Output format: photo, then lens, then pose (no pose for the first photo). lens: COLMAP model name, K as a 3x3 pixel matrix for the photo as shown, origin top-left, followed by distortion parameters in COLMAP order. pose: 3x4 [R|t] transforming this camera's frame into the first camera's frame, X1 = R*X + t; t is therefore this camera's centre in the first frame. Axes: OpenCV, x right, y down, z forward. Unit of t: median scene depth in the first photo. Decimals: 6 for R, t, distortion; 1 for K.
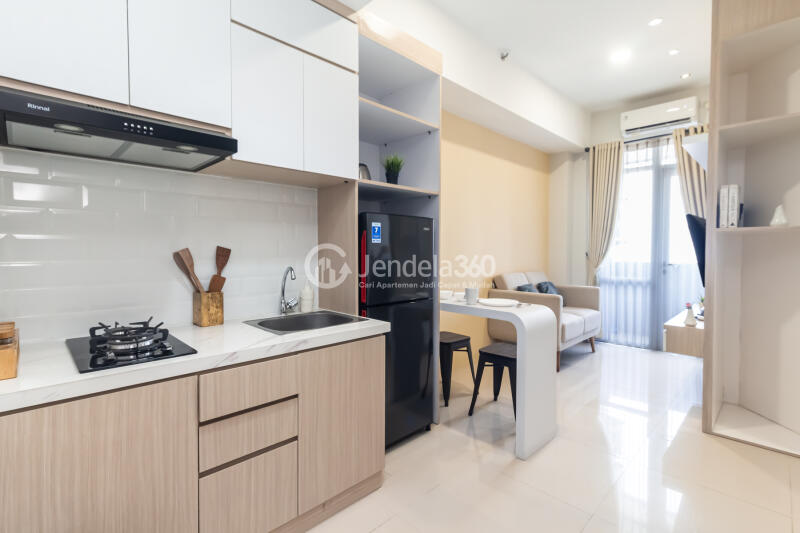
lens RADIAL K [[376.8, 0, 400.2], [0, 376.8, 263.7], [0, 0, 1]] dist [0.018823, 0.000167]
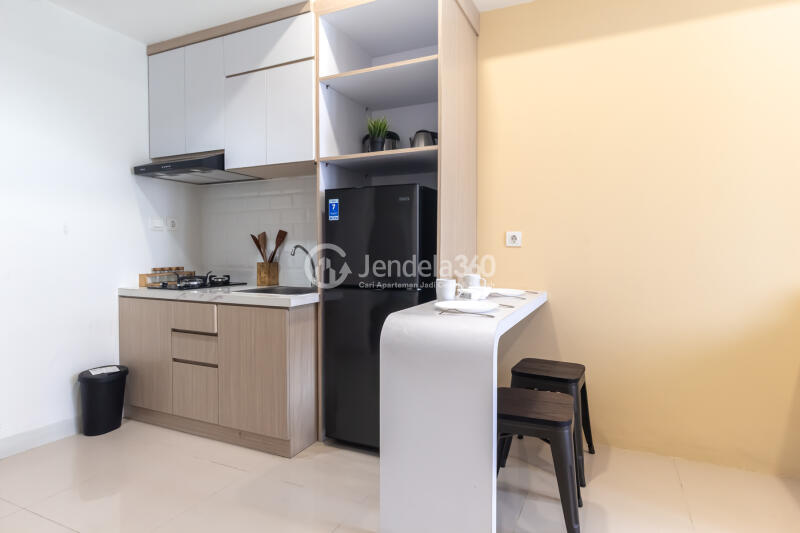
lens RADIAL K [[445.1, 0, 400.9], [0, 445.1, 264.7], [0, 0, 1]] dist [-0.002513, -0.000188]
pose [[0.328992, 0.028401, -0.943905, 1.113641], [-0.039155, 0.999098, 0.016414, 0.032971], [0.943521, 0.031559, 0.329808, 0.836086]]
